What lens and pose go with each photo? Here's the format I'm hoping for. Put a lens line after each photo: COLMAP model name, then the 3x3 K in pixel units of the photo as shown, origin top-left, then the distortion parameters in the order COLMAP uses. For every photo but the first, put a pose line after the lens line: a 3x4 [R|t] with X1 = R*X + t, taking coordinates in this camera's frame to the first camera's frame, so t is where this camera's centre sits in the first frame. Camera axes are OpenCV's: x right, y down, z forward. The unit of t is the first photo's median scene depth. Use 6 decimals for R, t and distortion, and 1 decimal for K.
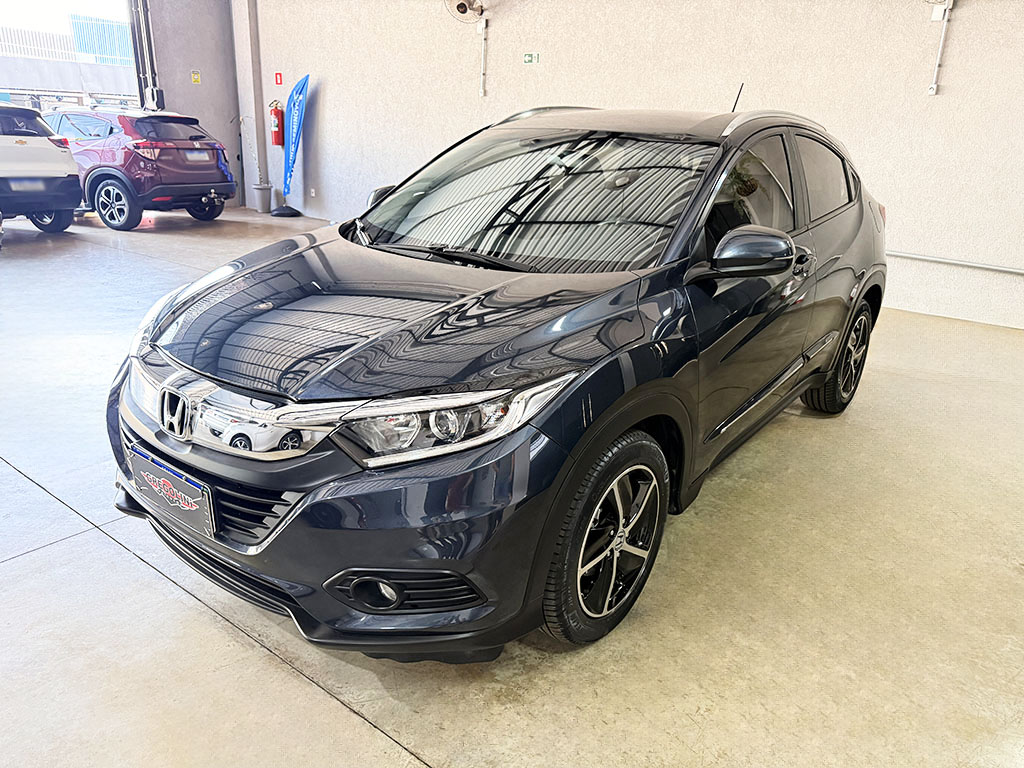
lens RADIAL K [[731.8, 0, 512.0], [0, 731.8, 384.0], [0, 0, 1]] dist [0.003524, -0.000496]
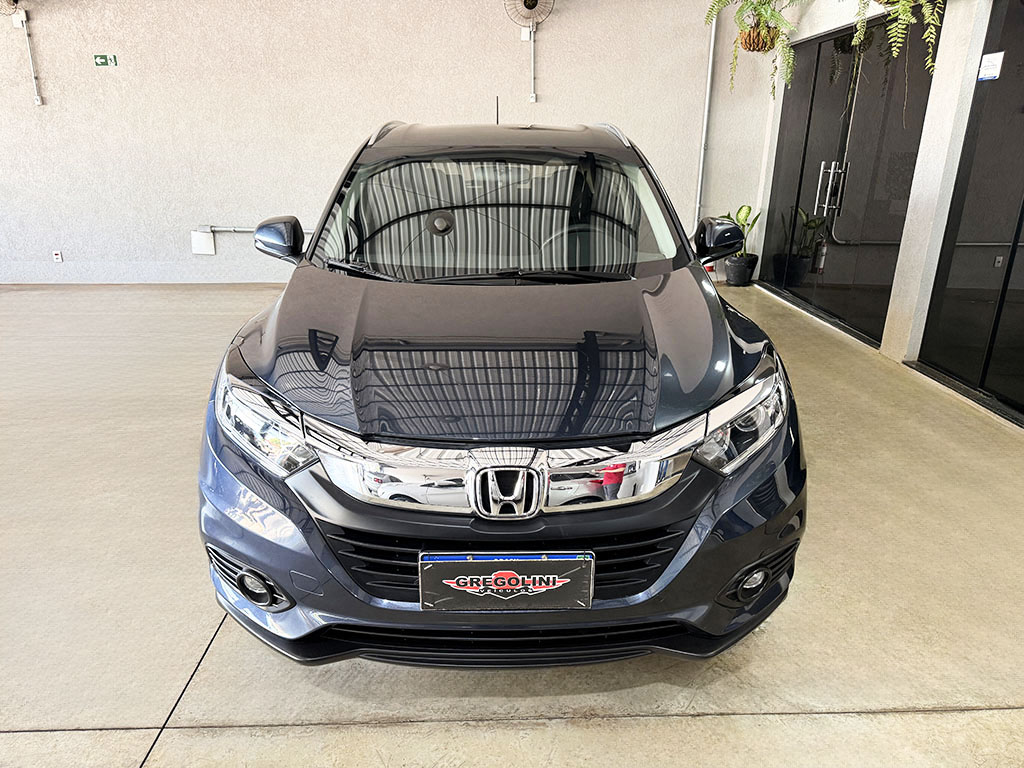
lens RADIAL K [[731.8, 0, 512.0], [0, 731.8, 384.0], [0, 0, 1]] dist [0.003524, -0.000496]
pose [[0.786487, -0.227998, 0.573982, -0.212472], [0.229319, 0.970731, 0.071377, -0.033280], [-0.573456, 0.075488, 0.815751, 0.062918]]
